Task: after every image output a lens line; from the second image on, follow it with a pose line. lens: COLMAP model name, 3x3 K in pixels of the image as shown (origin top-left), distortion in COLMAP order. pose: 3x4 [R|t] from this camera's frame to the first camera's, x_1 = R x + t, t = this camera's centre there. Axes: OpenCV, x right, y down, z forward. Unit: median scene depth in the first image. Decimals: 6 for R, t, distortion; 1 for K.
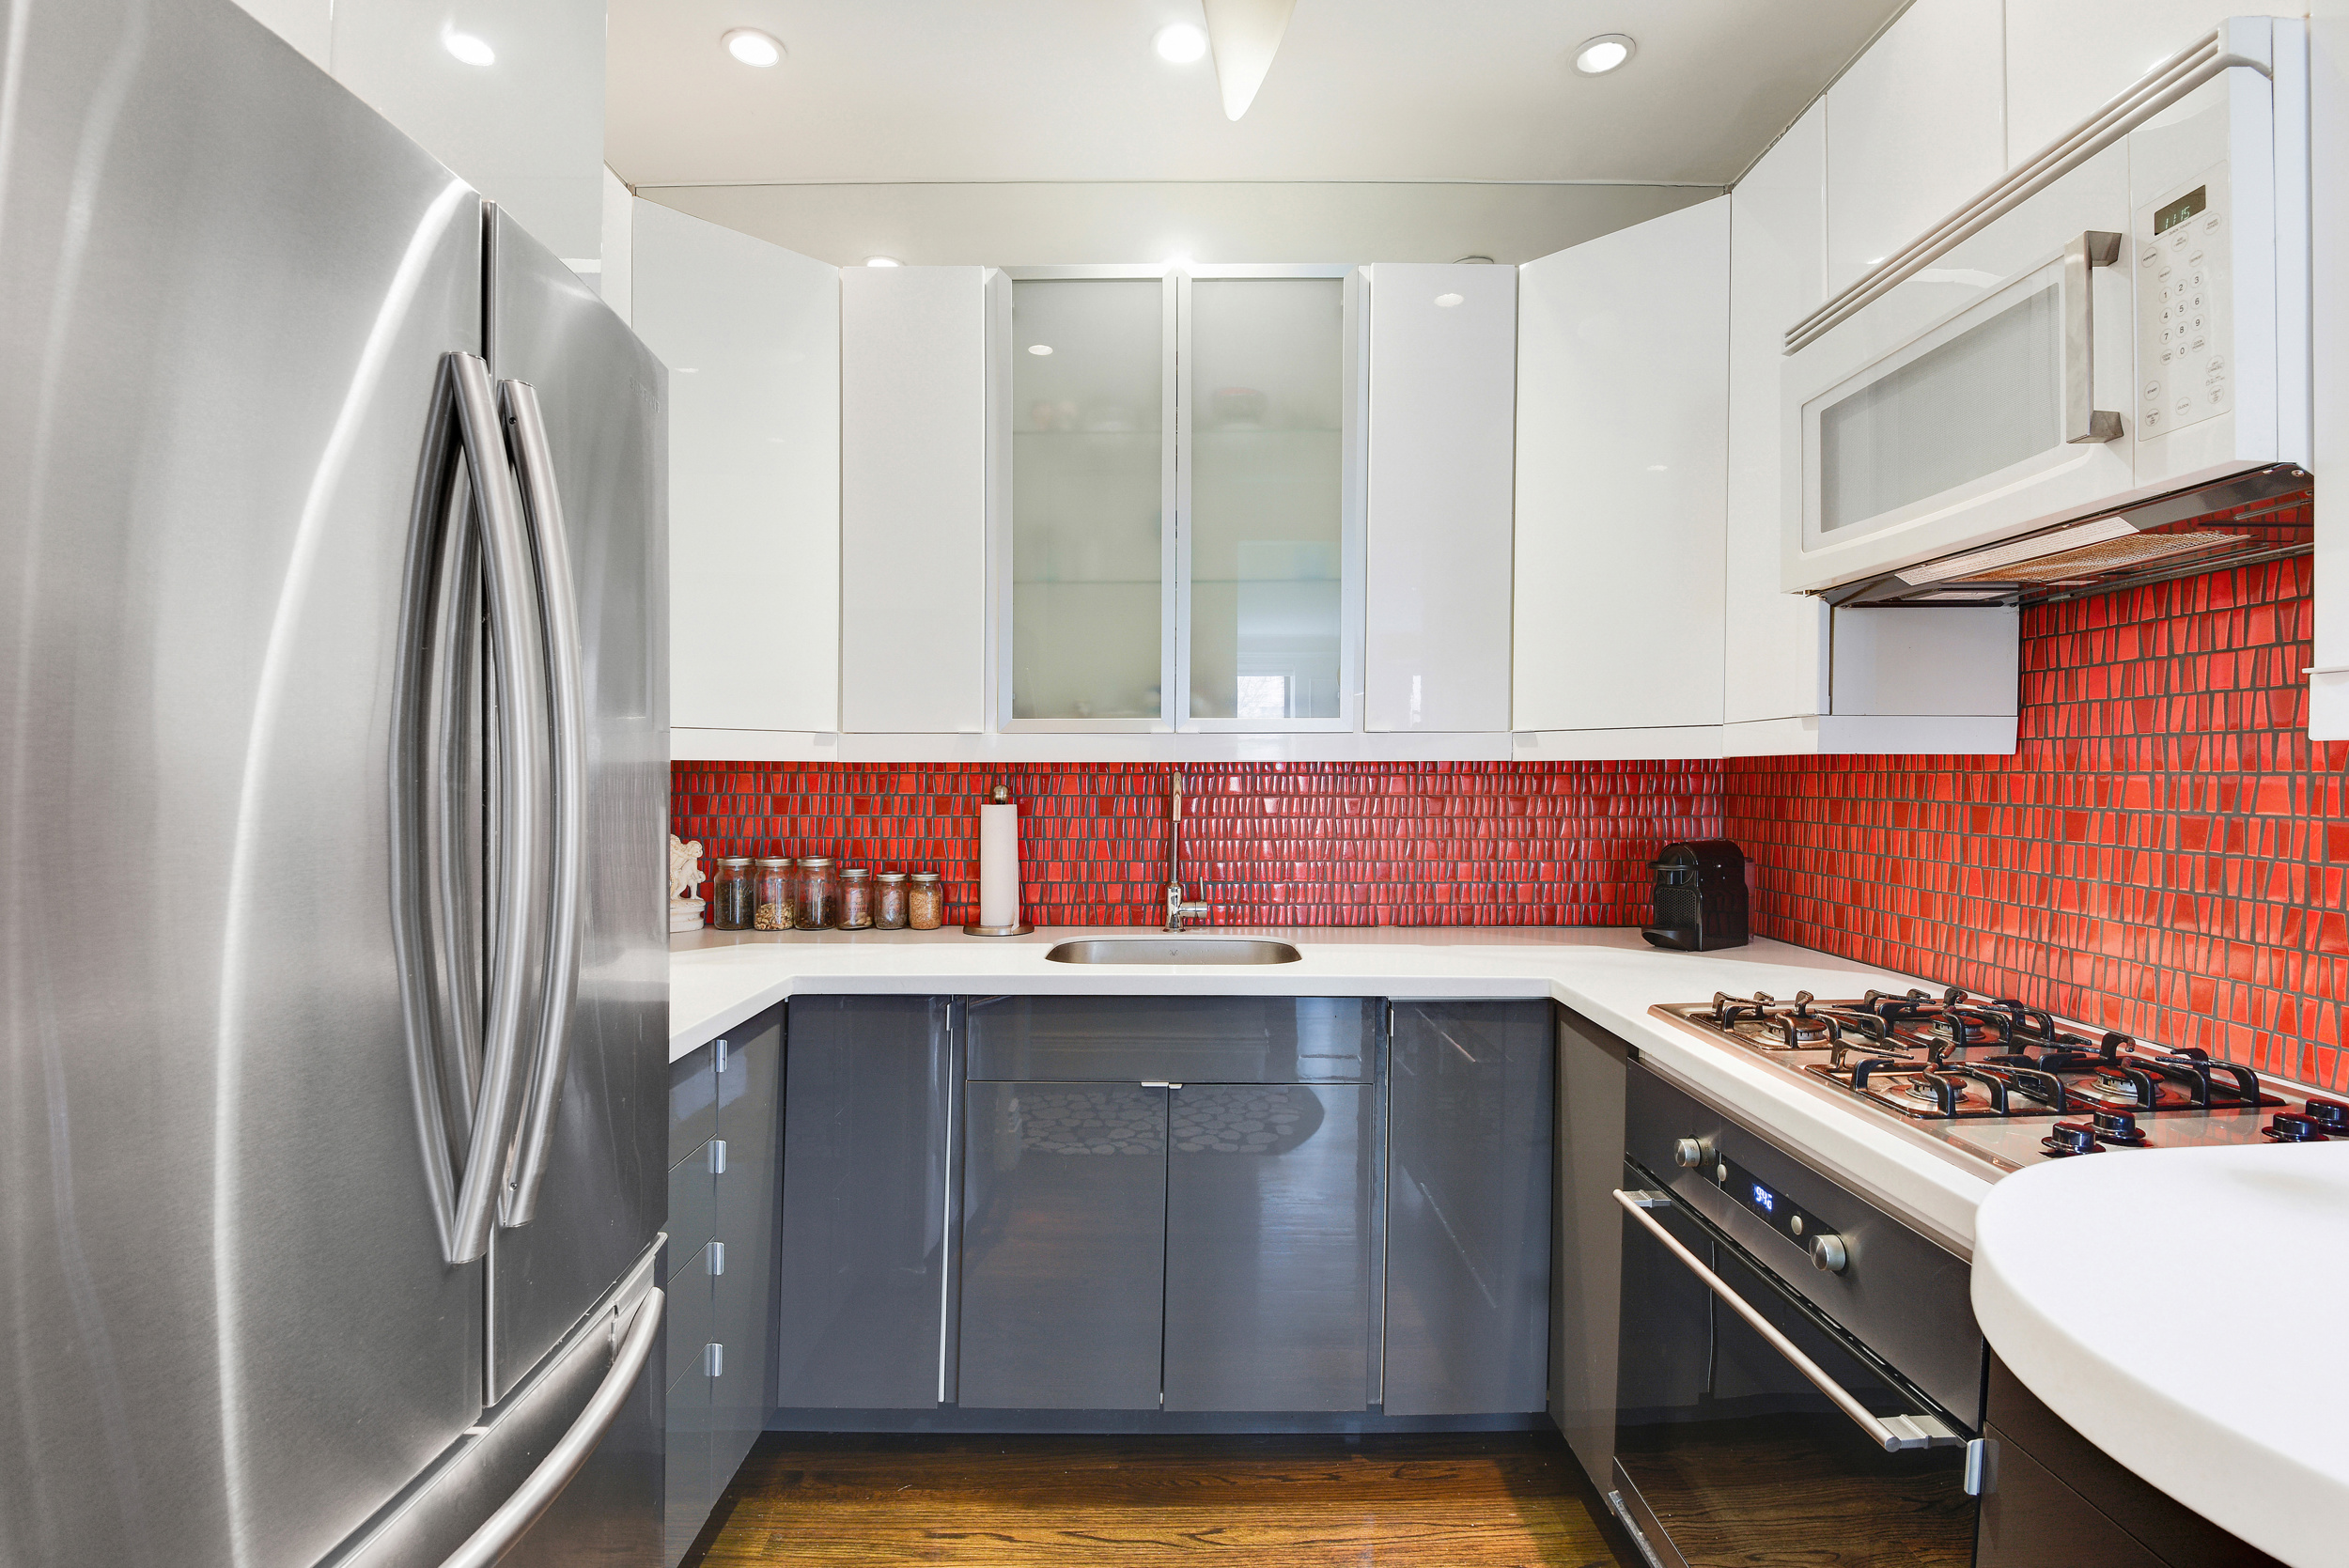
lens RADIAL K [[1149.5, 0, 1182.0], [0, 1149.5, 794.5], [0, 0, 1]] dist [0.028992, -0.028634]
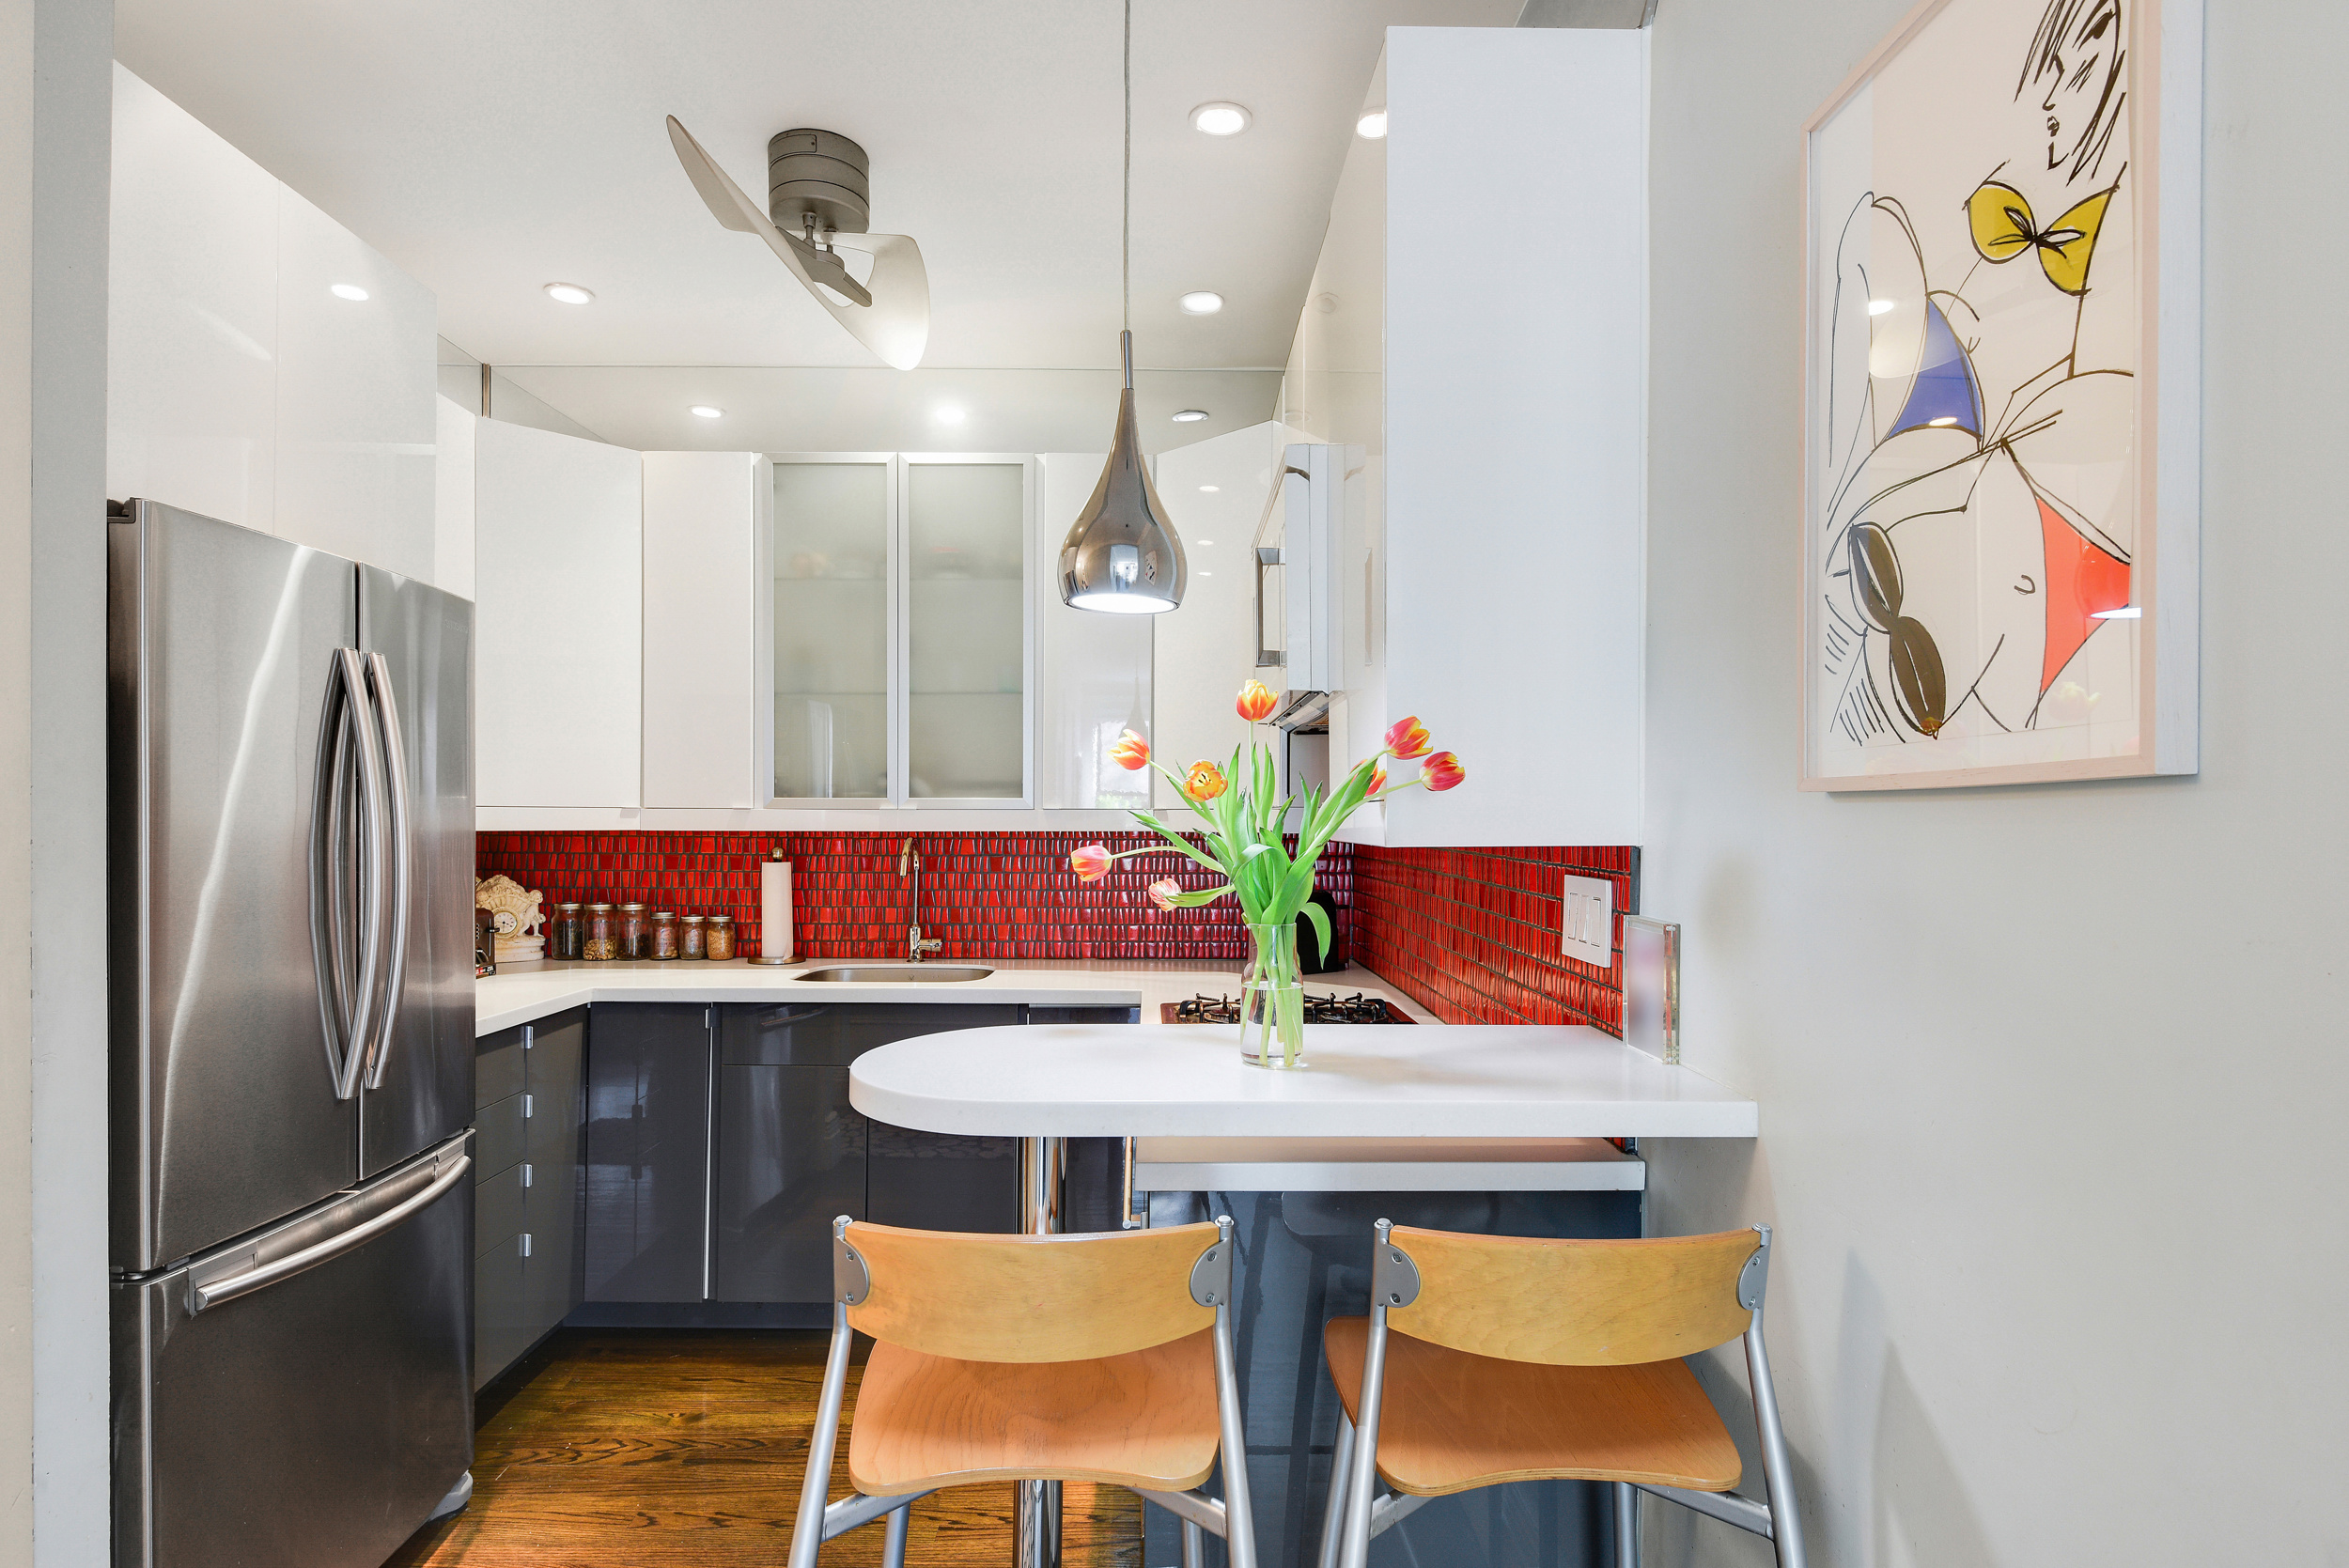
lens RADIAL K [[1253.0, 0, 1174.0], [0, 1253.0, 850.0], [0, 0, 1]] dist [0.002653, 0.000125]
pose [[0.999801, 0.003037, 0.019712, 0.269540], [-0.003198, 0.999962, 0.008132, -0.018503], [-0.019686, -0.008193, 0.999773, -0.420129]]
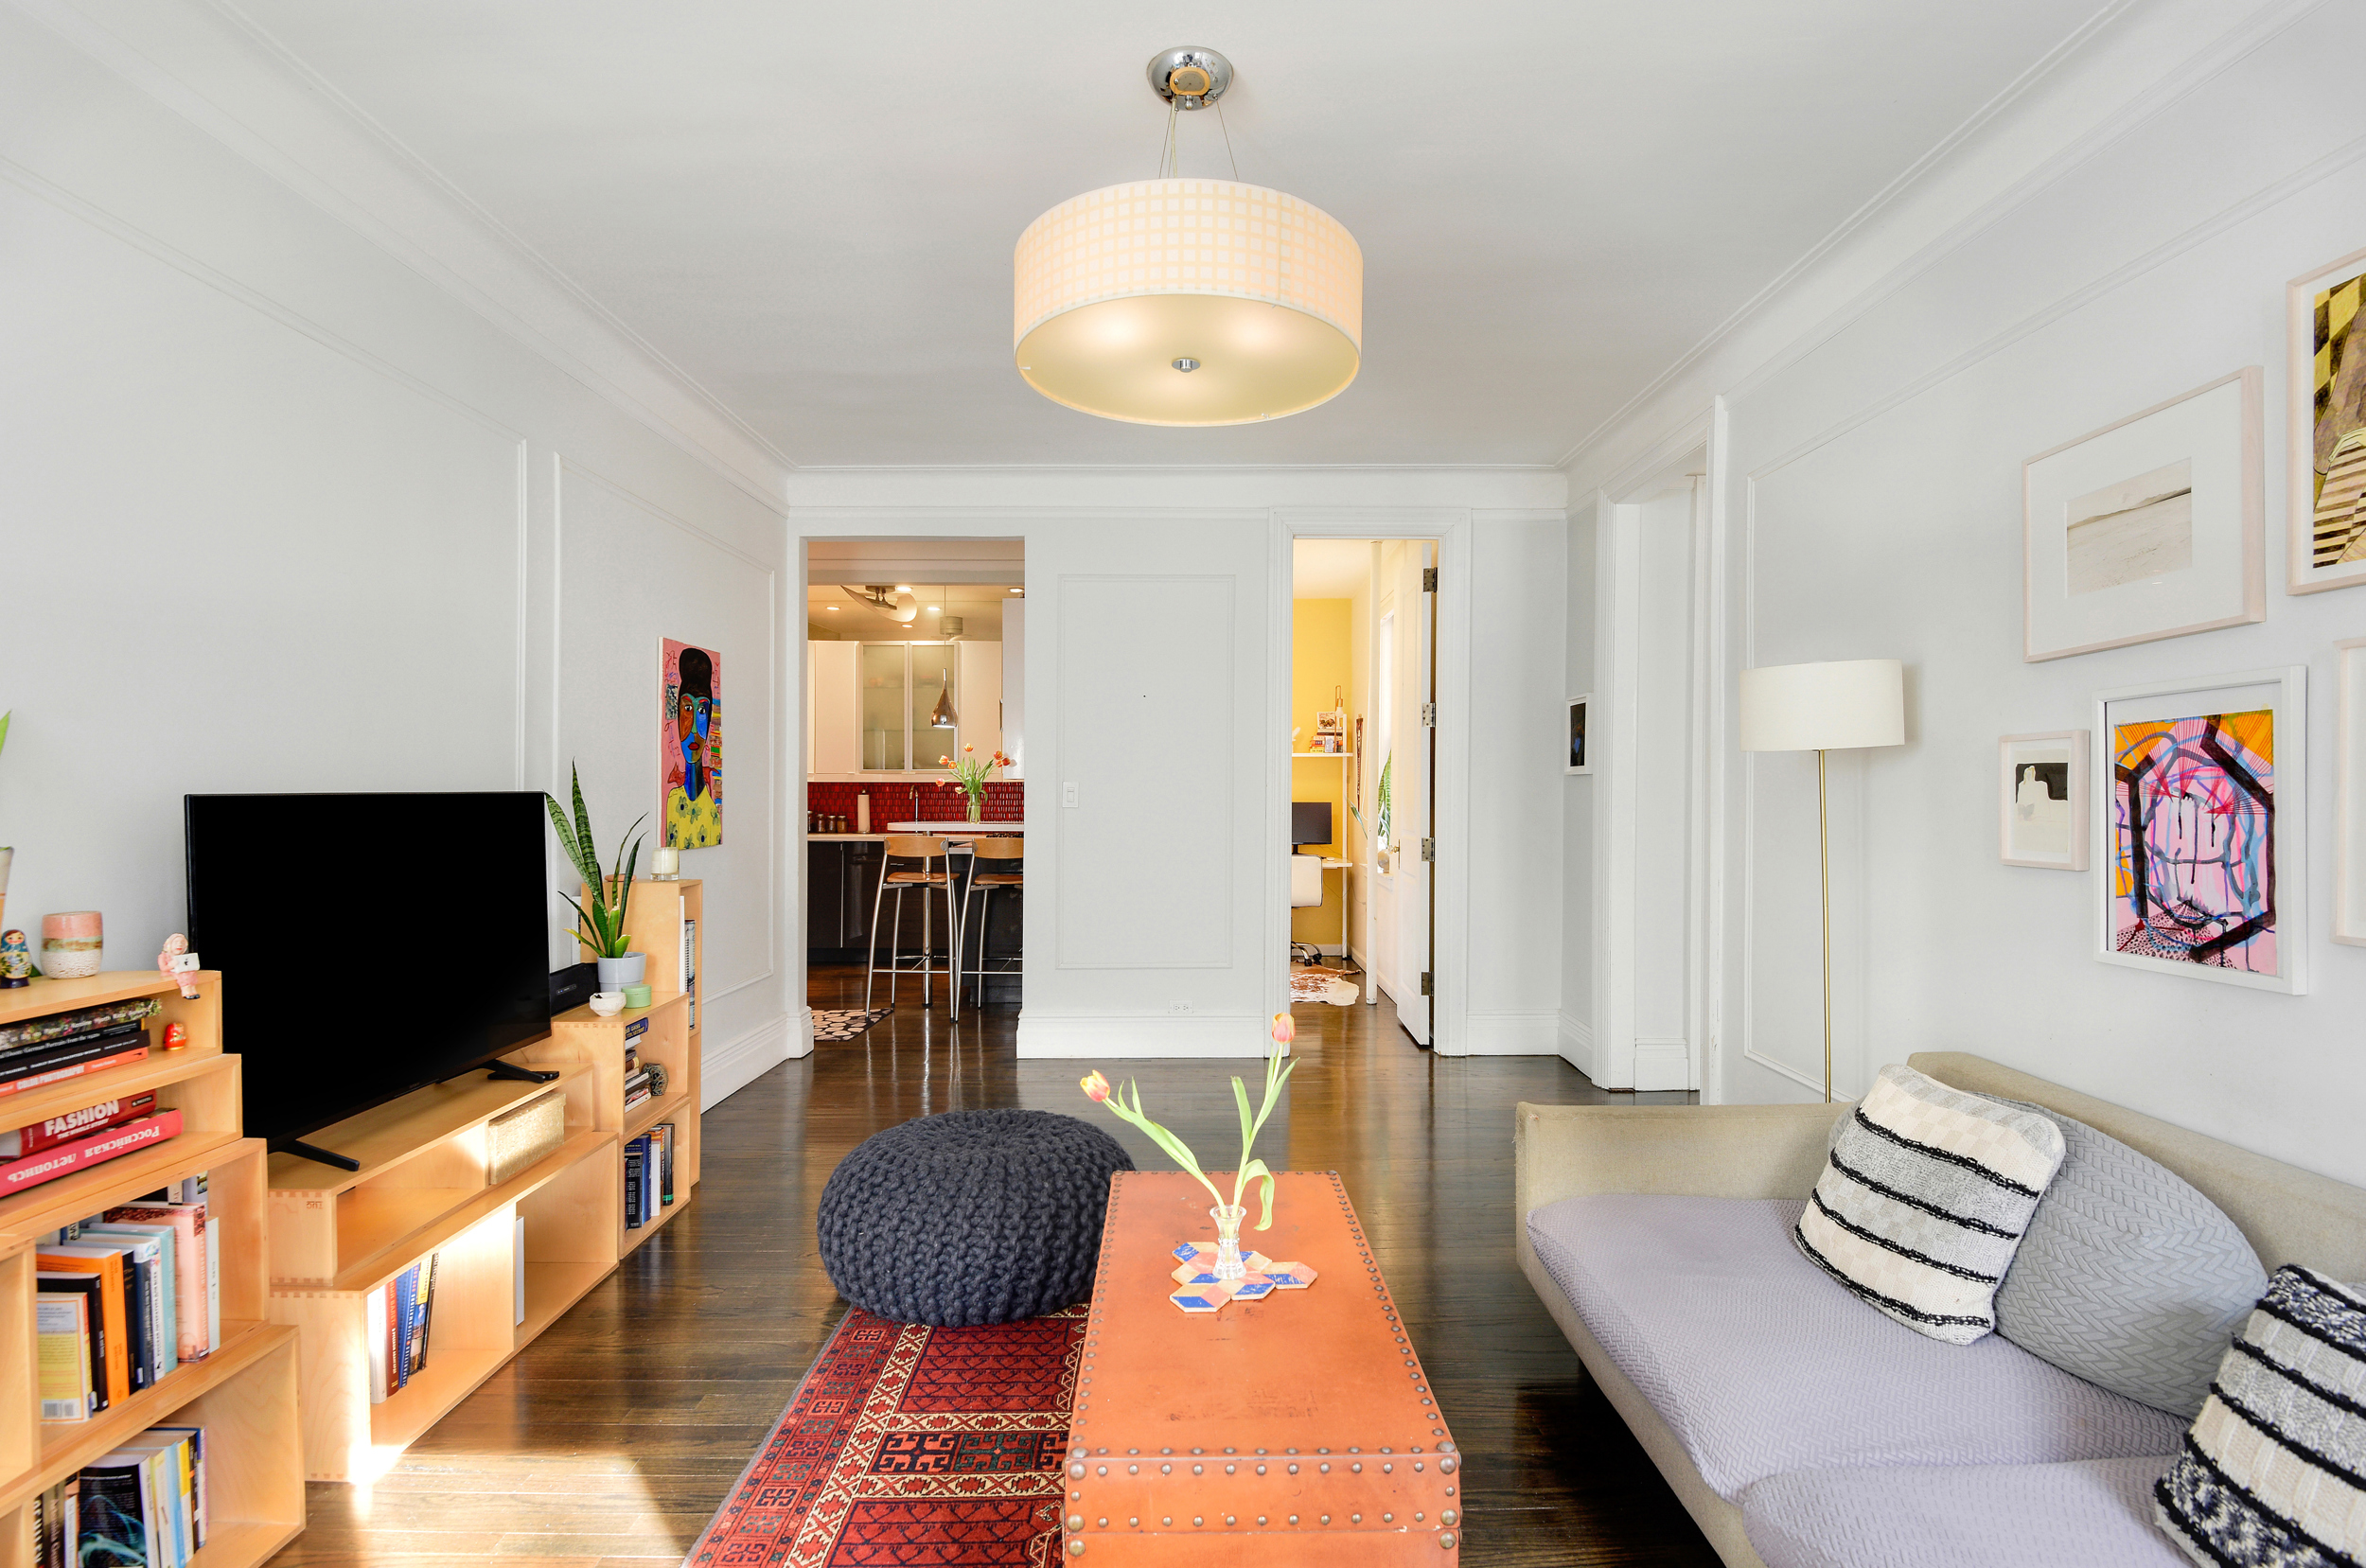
lens RADIAL K [[1177.6, 0, 1183.0], [0, 1177.6, 784.0], [0, 0, 1]] dist [-0.000105, 0.000066]
pose [[0.999822, -0.004497, -0.018306, 0.864589], [0.004286, 0.999924, -0.011544, 0.022217], [0.018357, 0.011463, 0.999766, -2.490825]]
